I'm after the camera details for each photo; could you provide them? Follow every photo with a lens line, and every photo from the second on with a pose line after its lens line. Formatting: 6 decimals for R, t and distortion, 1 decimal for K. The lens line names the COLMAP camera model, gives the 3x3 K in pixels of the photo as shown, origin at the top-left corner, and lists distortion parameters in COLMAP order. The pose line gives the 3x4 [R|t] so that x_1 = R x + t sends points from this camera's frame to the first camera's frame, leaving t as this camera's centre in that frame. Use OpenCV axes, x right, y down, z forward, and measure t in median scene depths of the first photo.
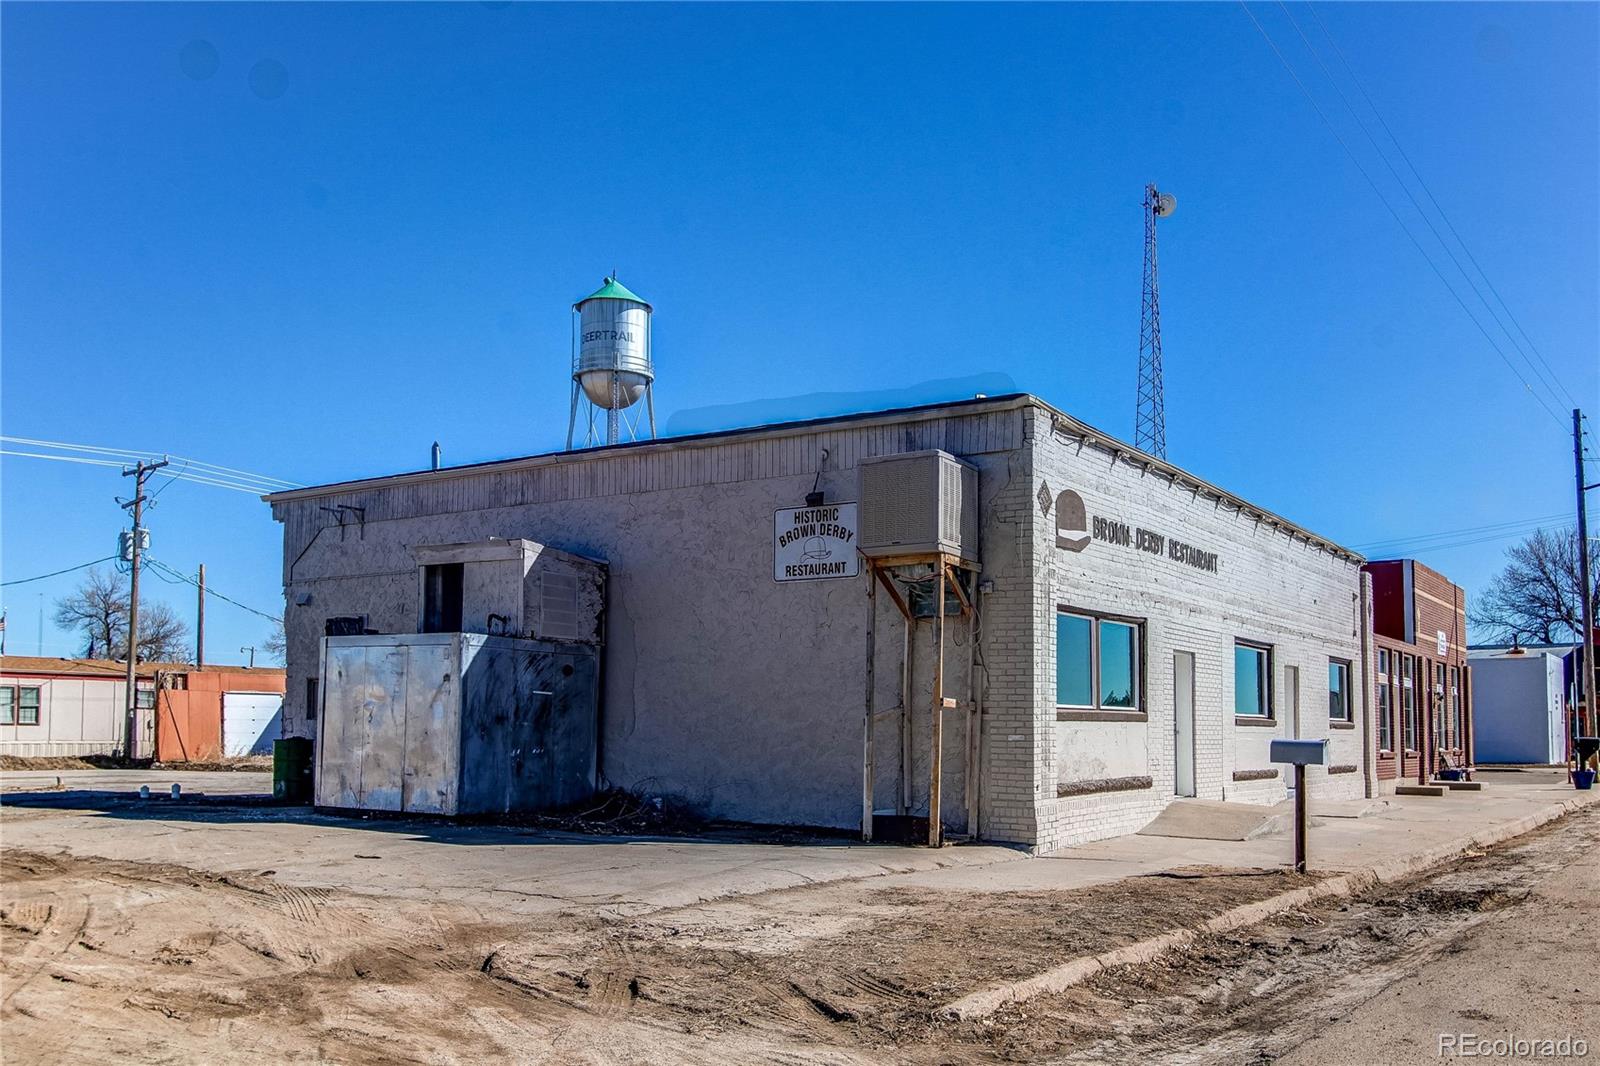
lens RADIAL K [[1486.2, 0, 790.3], [0, 1486.2, 647.3], [0, 0, 1]] dist [-0.019621, 0.000000]
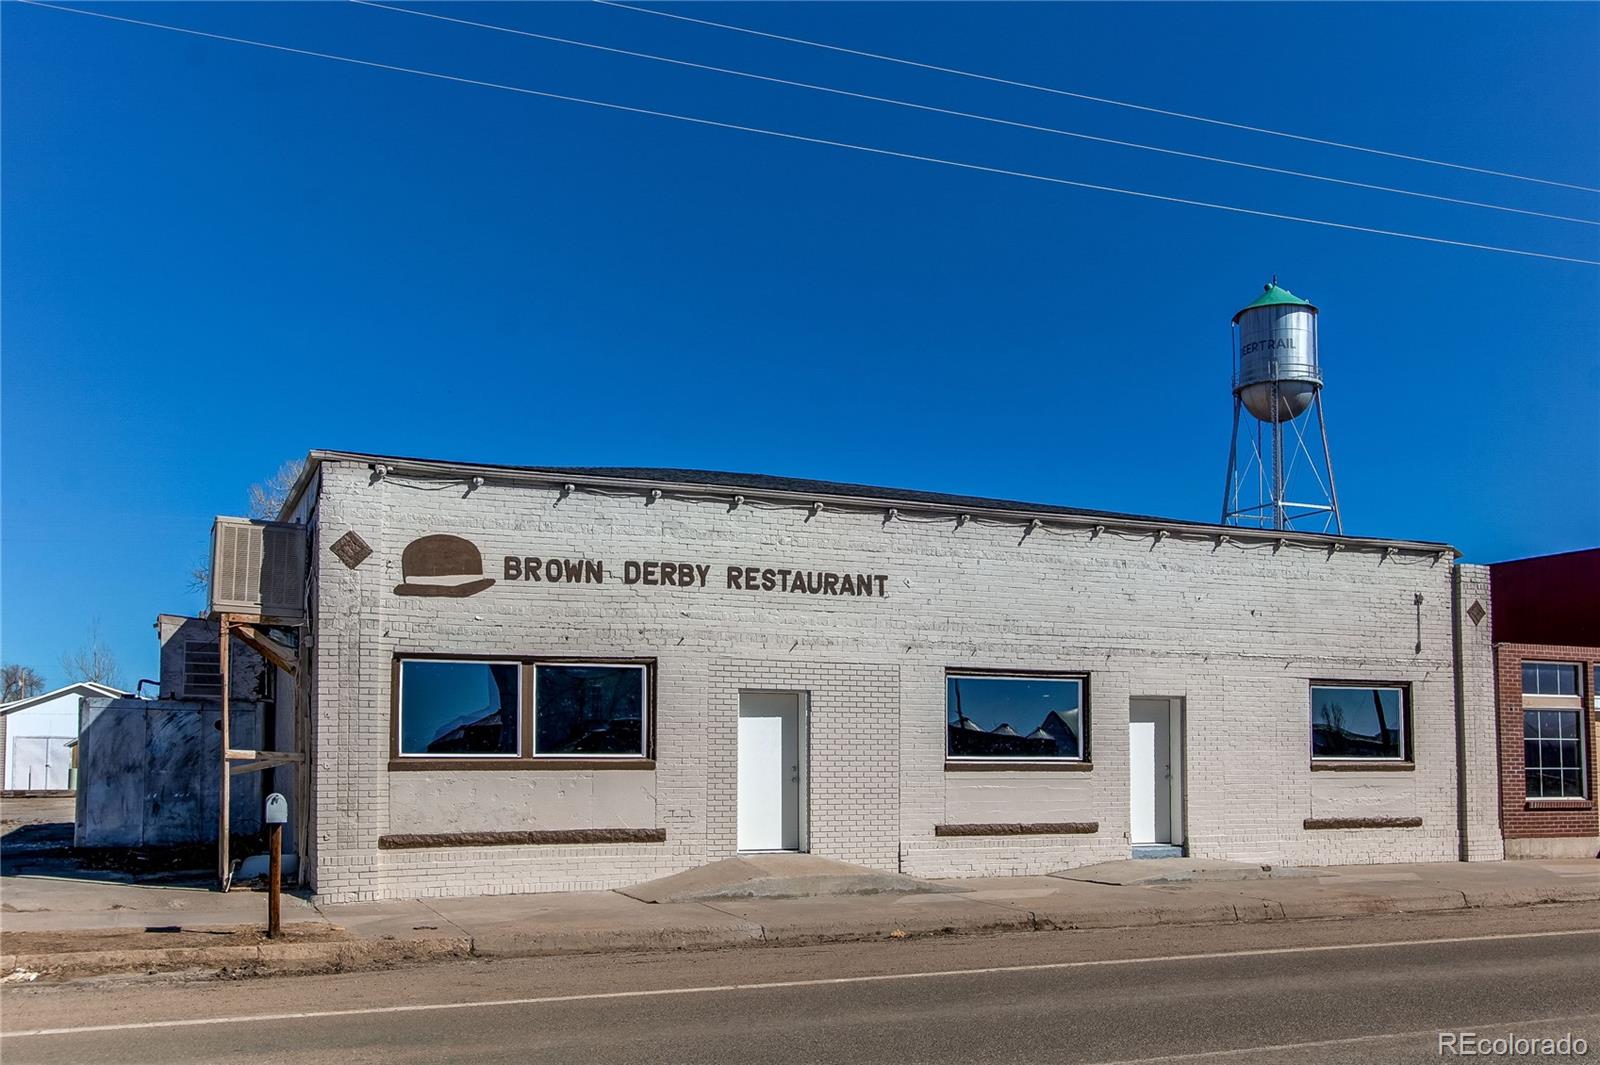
lens RADIAL K [[1486.2, 0, 798.9], [0, 1486.2, 679.0], [0, 0, 1]] dist [-0.019621, 0.000000]
pose [[0.836016, -0.033268, -0.547696, 0.839157], [0.033653, 0.999390, -0.009336, 0.005686], [0.547672, -0.010627, 0.836625, 0.281938]]
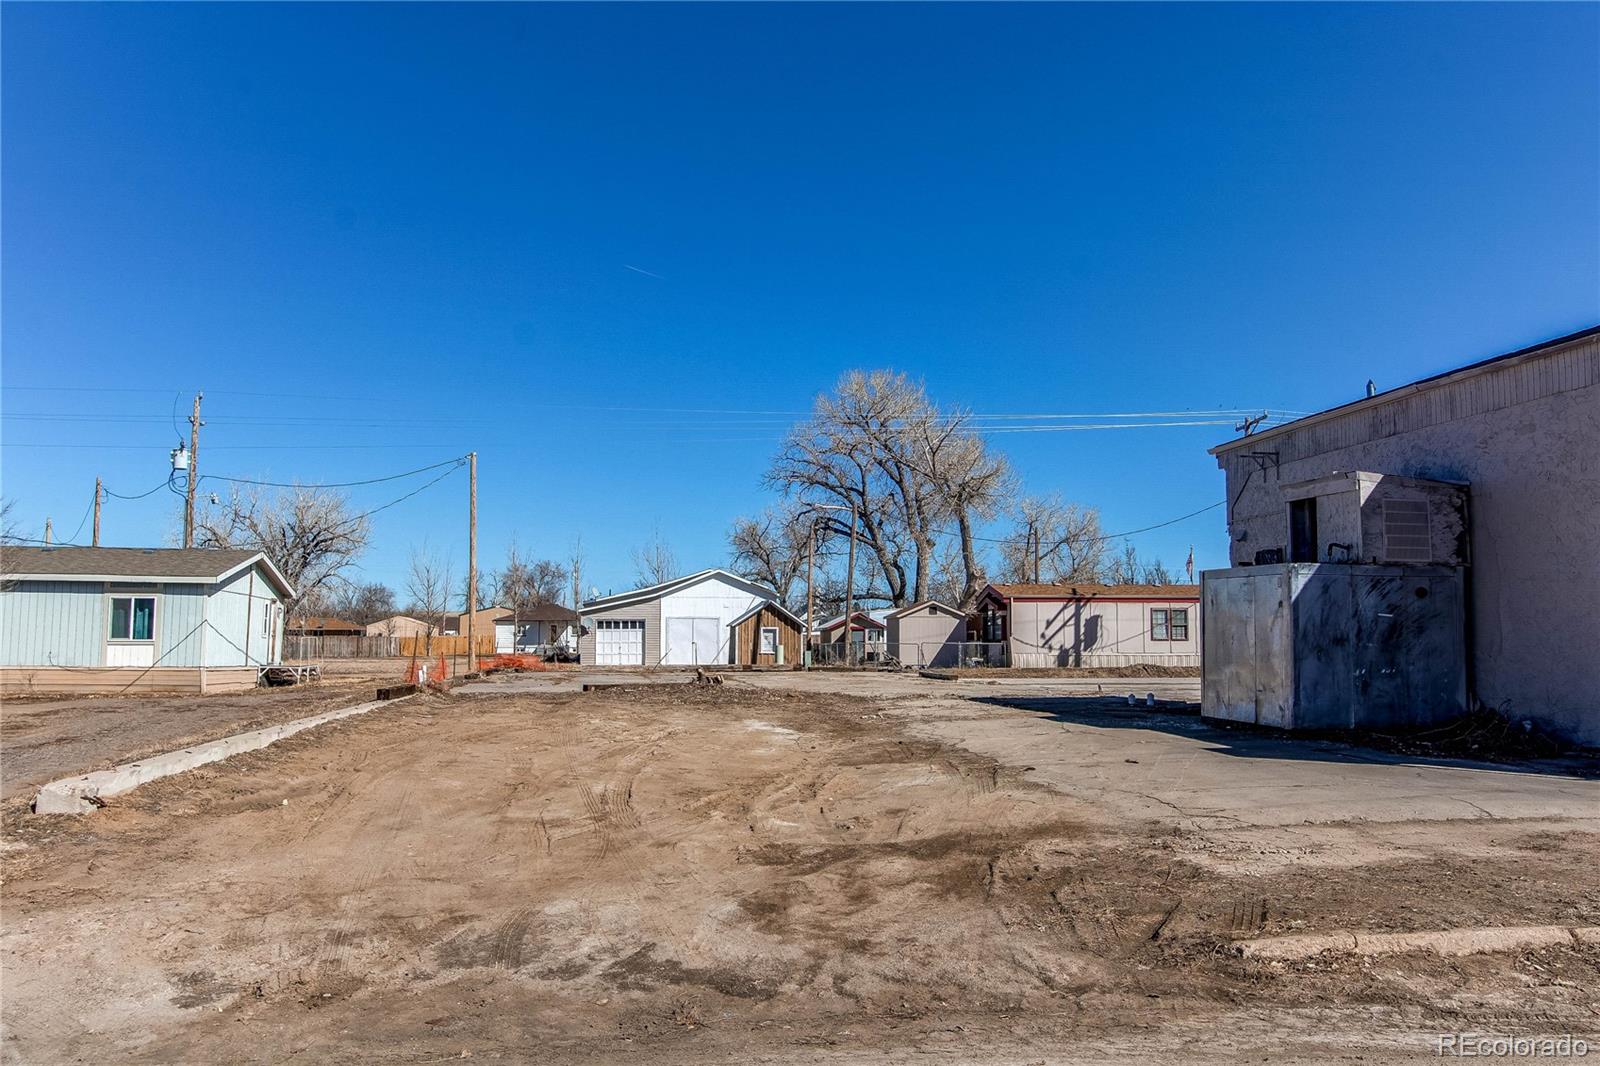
lens RADIAL K [[1310.2, 0, 803.2], [0, 1310.2, 531.2], [0, 0, 1]] dist [-0.000178, 0.005622]
pose [[0.673358, -0.066251, -0.736342, 0.229341], [0.046422, 0.997800, -0.047324, -0.003666], [0.737858, -0.002317, 0.674952, 0.069541]]
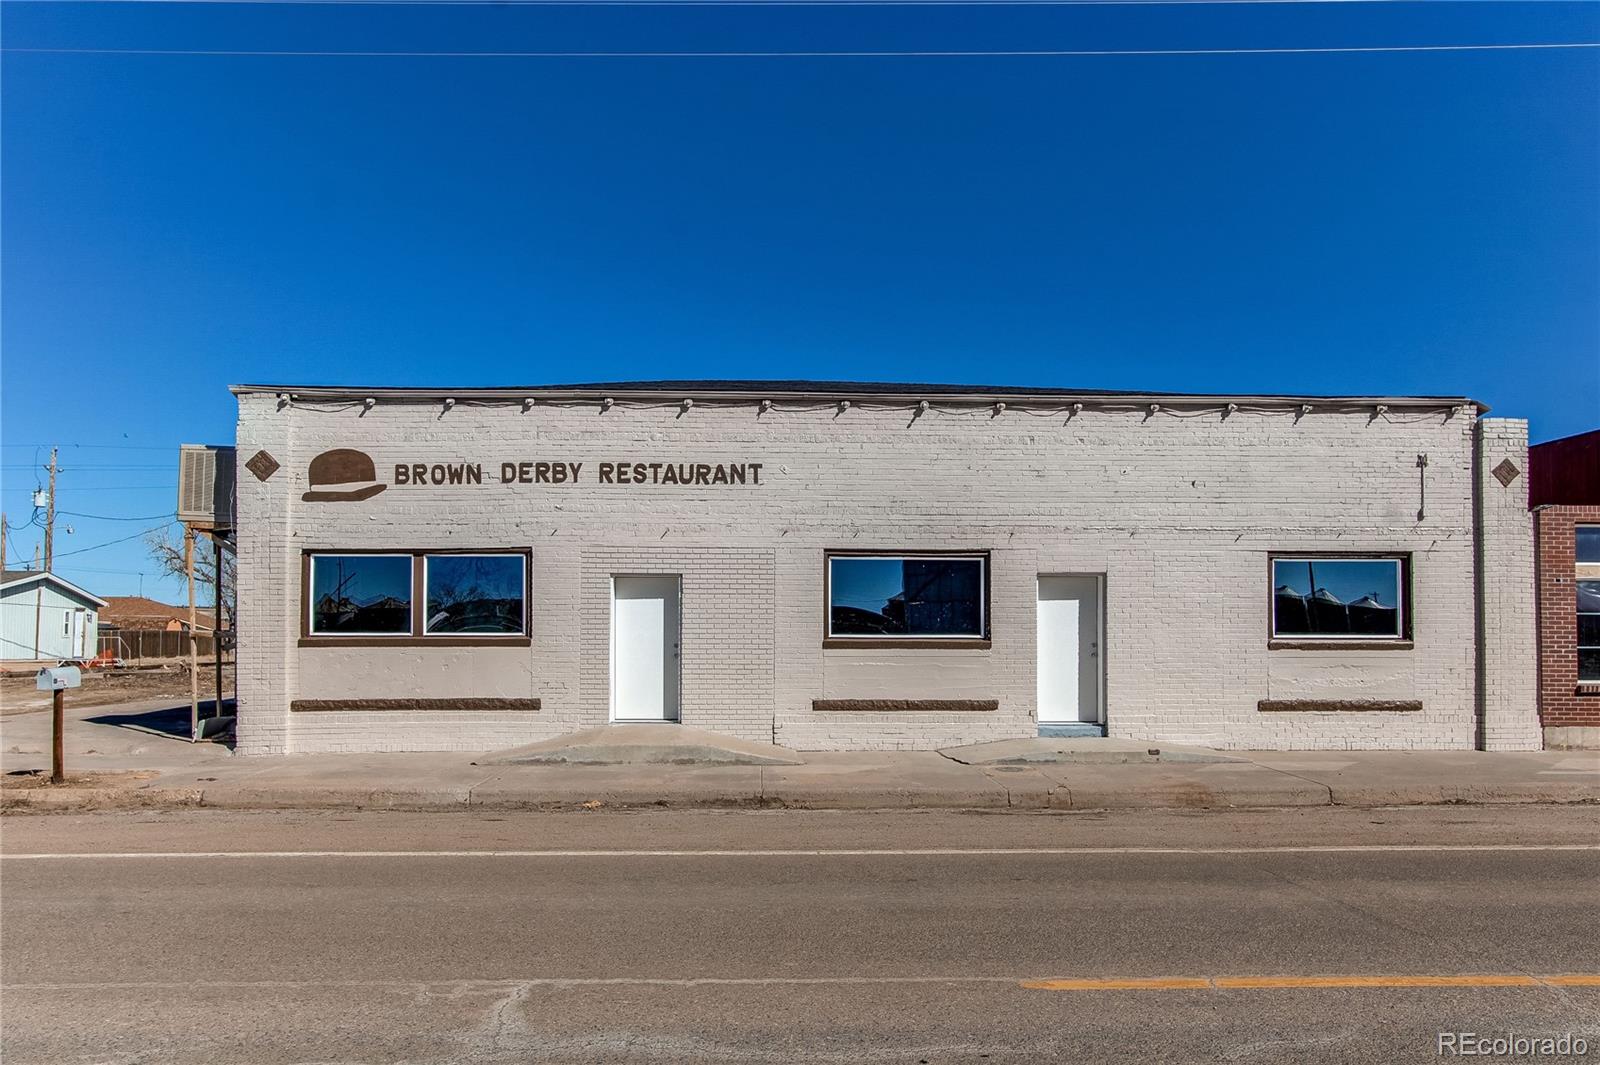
lens RADIAL K [[1190.7, 0, 796.2], [0, 1190.7, 608.9], [0, 0, 1]] dist [-0.025980, 0.022805]
pose [[0.574030, -0.023372, -0.818501, 1.052772], [0.048409, 0.998813, 0.005429, 0.028919], [0.817402, -0.042739, 0.574480, 0.686226]]
